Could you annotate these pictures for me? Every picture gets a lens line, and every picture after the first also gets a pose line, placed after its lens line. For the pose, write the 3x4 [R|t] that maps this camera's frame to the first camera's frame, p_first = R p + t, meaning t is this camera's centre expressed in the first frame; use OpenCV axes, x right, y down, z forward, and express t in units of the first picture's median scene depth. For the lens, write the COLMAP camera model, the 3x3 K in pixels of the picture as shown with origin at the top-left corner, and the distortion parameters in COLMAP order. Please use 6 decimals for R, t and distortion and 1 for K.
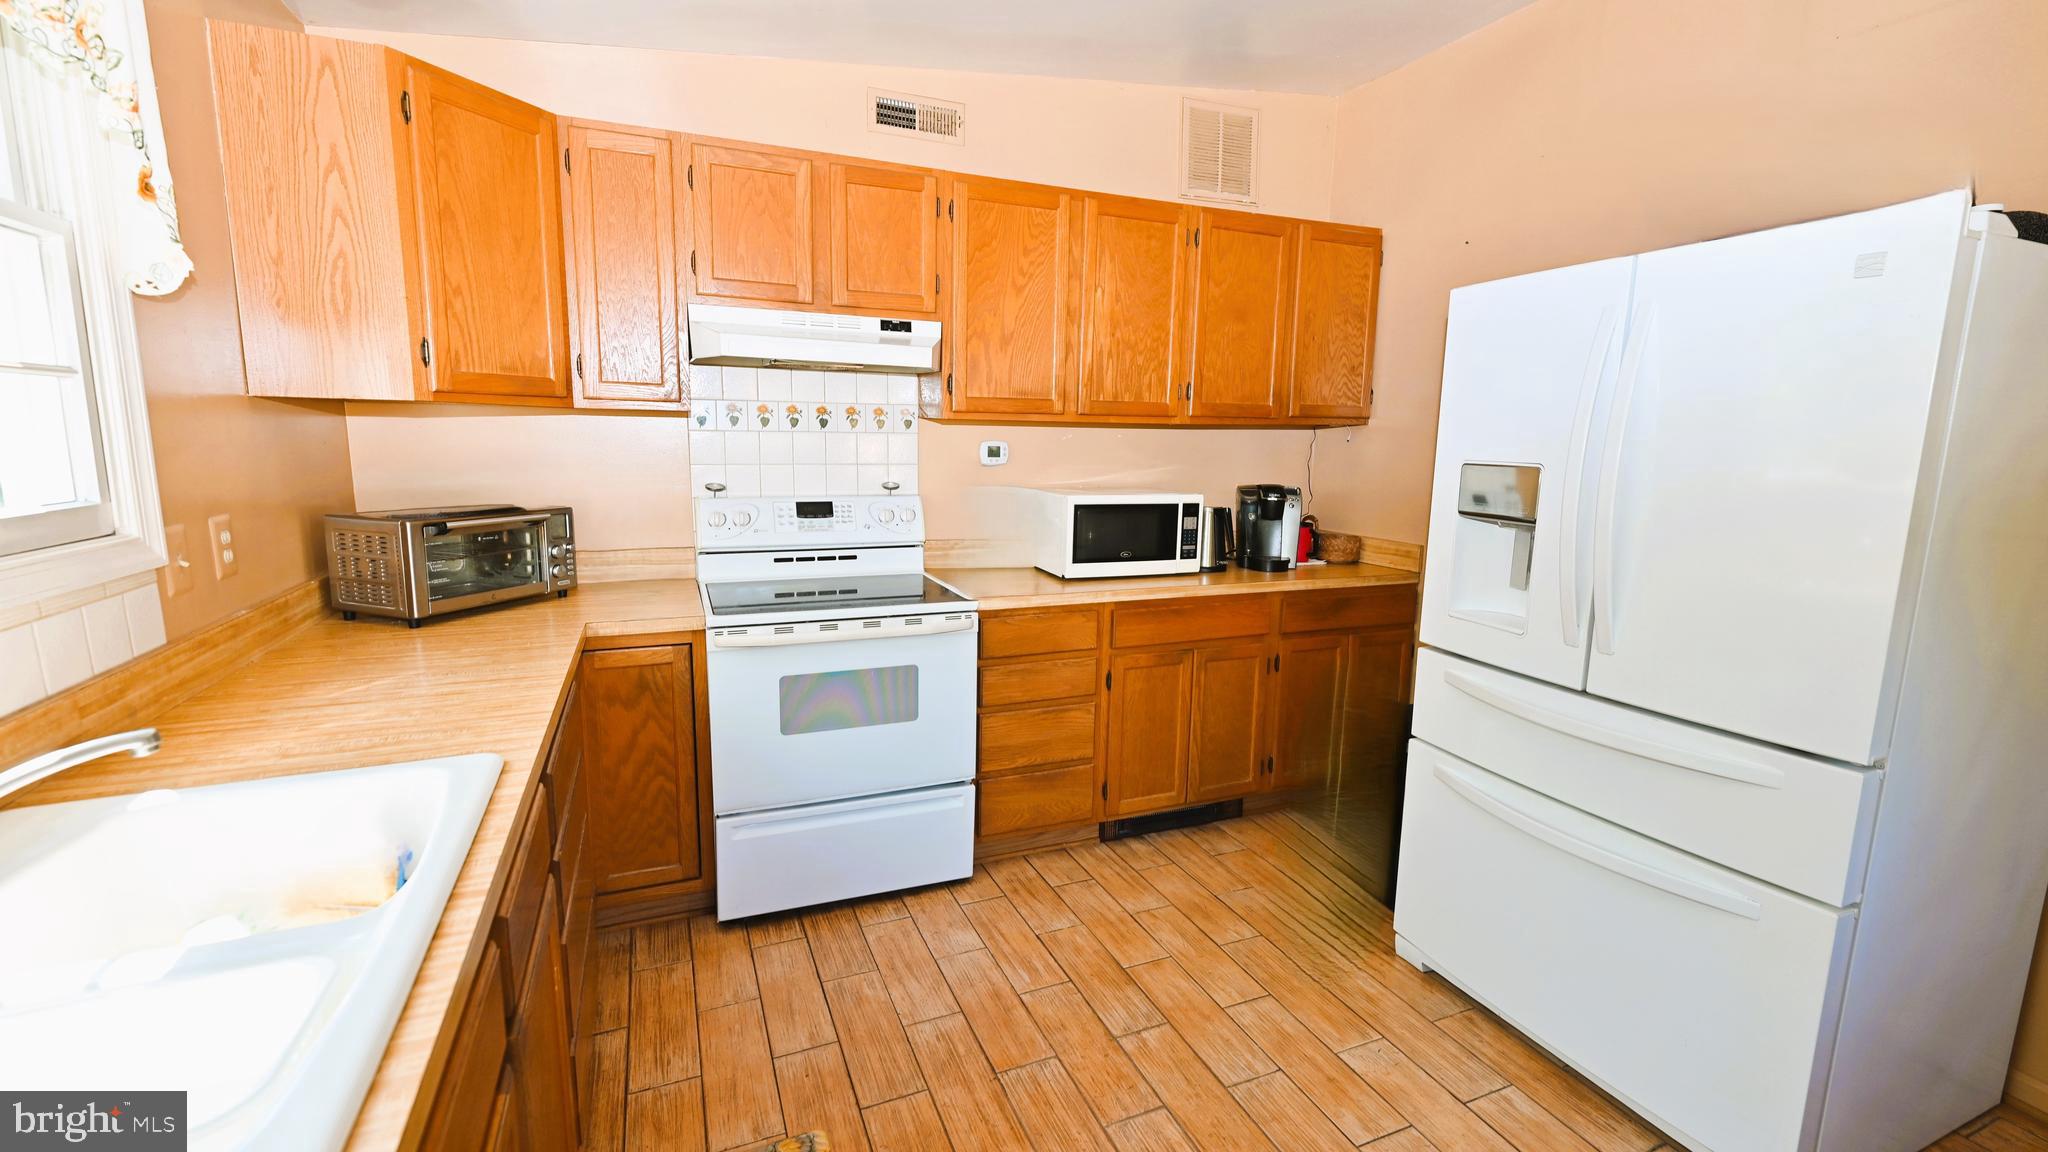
lens RADIAL K [[861.3, 0, 1017.9], [0, 861.3, 563.9], [0, 0, 1]] dist [-0.002527, 0.001234]
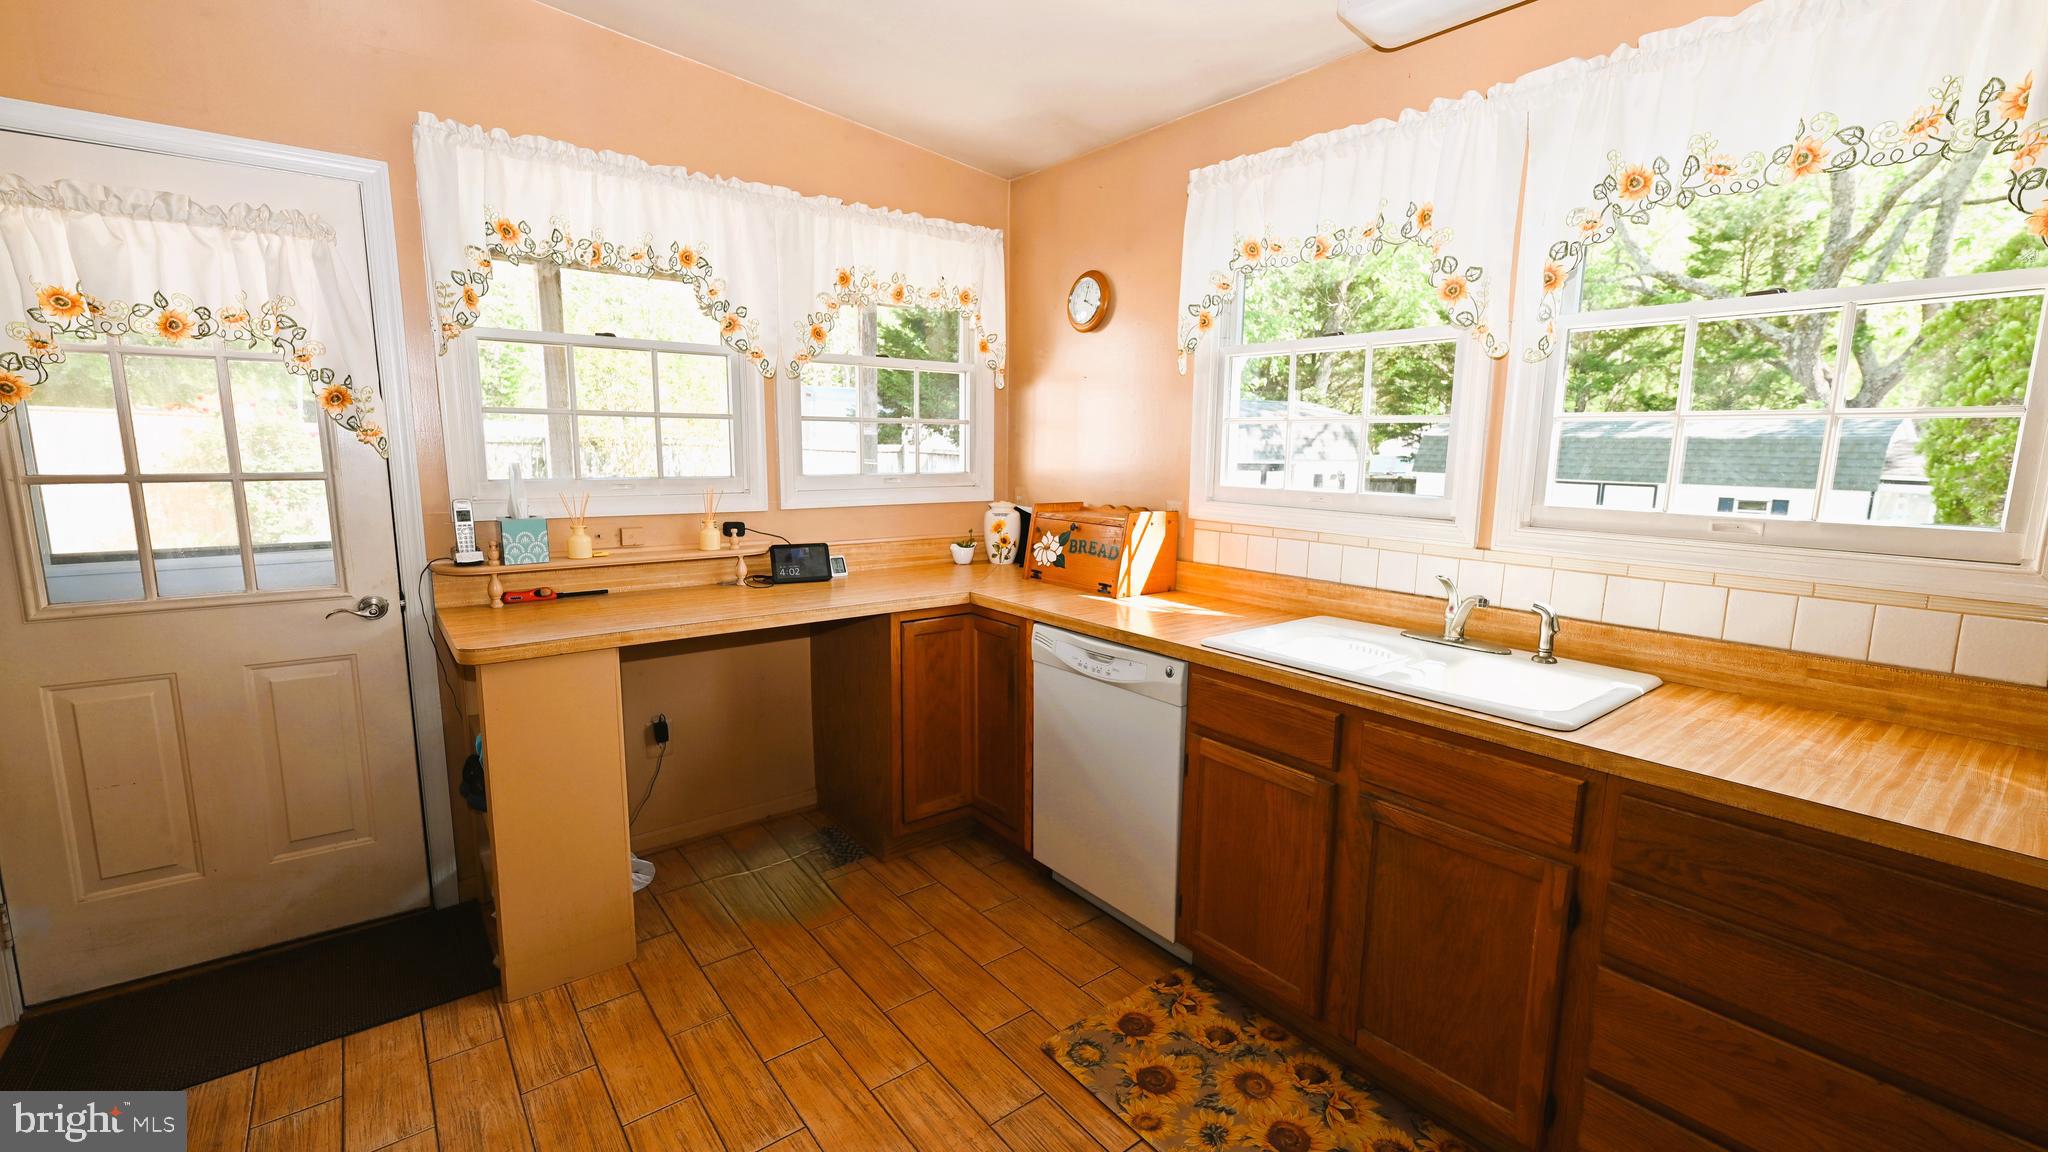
lens RADIAL K [[861.3, 0, 1029.1], [0, 861.3, 581.2], [0, 0, 1]] dist [-0.002527, 0.001234]
pose [[-0.959774, 0.015600, -0.280341, 0.225537], [-0.071794, 0.951627, 0.298750, -0.140220], [0.271441, 0.306859, -0.912227, 0.957728]]
